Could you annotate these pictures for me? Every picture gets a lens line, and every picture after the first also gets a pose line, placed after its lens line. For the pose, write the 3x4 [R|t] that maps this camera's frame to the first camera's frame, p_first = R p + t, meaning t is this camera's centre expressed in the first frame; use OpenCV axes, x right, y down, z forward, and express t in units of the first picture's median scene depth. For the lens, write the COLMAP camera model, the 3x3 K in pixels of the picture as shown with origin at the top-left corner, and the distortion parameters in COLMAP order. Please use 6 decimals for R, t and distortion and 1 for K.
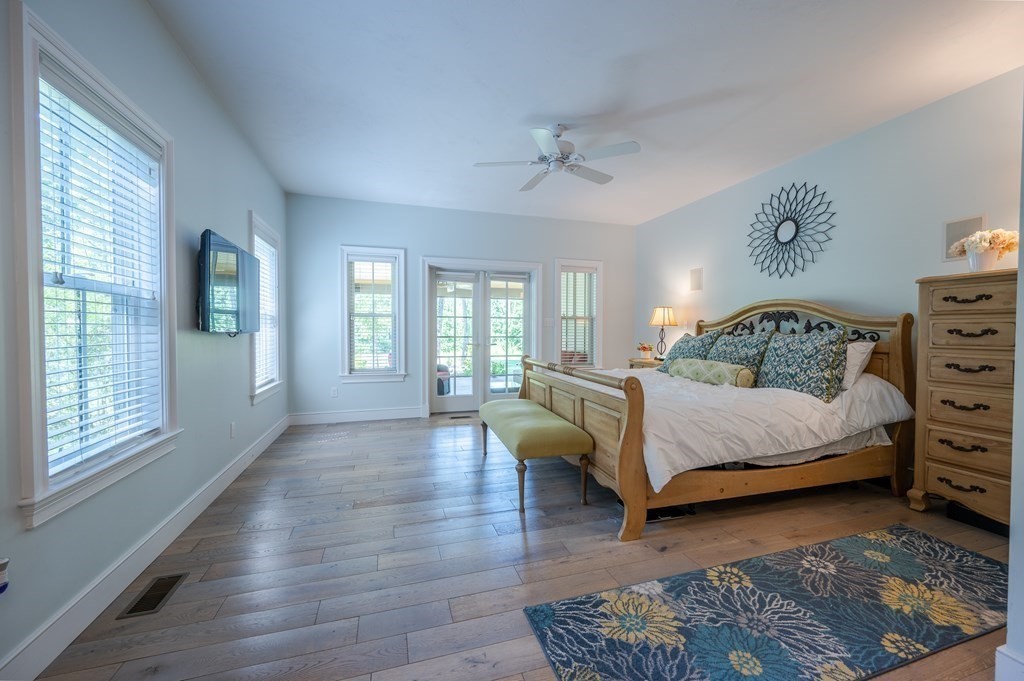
lens RADIAL K [[406.2, 0, 515.5], [0, 406.2, 339.6], [0, 0, 1]] dist [0.000456, -0.000050]
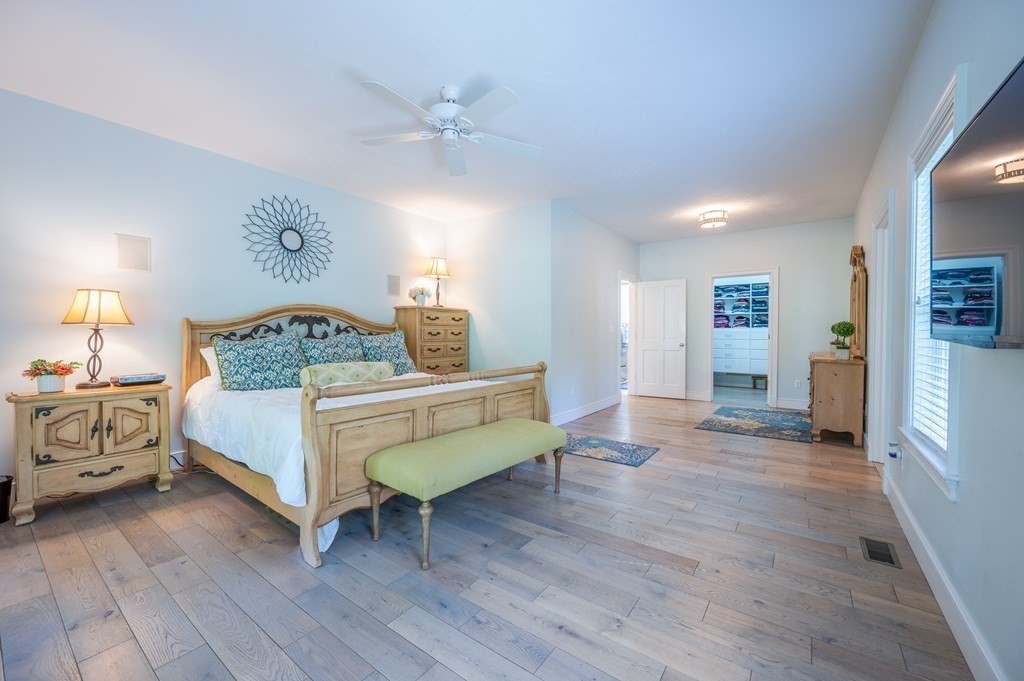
lens RADIAL K [[406.2, 0, 515.5], [0, 406.2, 339.6], [0, 0, 1]] dist [0.000456, -0.000050]
pose [[-0.592620, -0.015730, 0.805328, -0.546579], [0.016678, 0.999355, 0.031793, -0.028672], [-0.805309, 0.032273, -0.591976, 1.163334]]
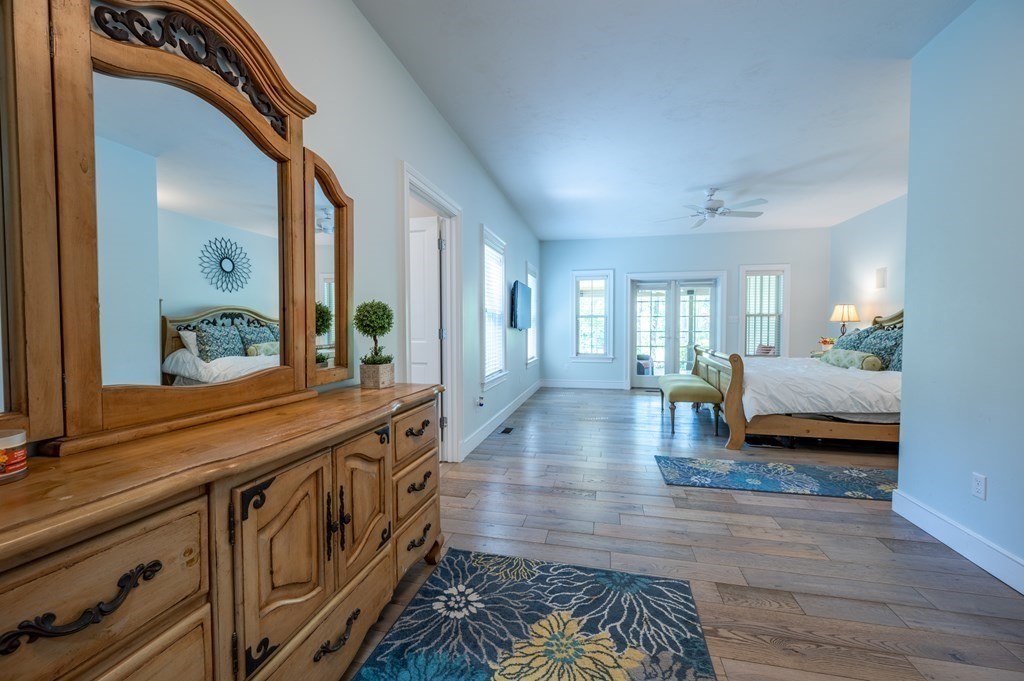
lens RADIAL K [[406.2, 0, 515.5], [0, 406.2, 339.6], [0, 0, 1]] dist [0.000456, -0.000050]
pose [[0.863910, 0.011082, -0.503525, 0.197919], [-0.006272, 0.999917, 0.011245, 0.010288], [0.503608, -0.006557, 0.863908, -0.530964]]
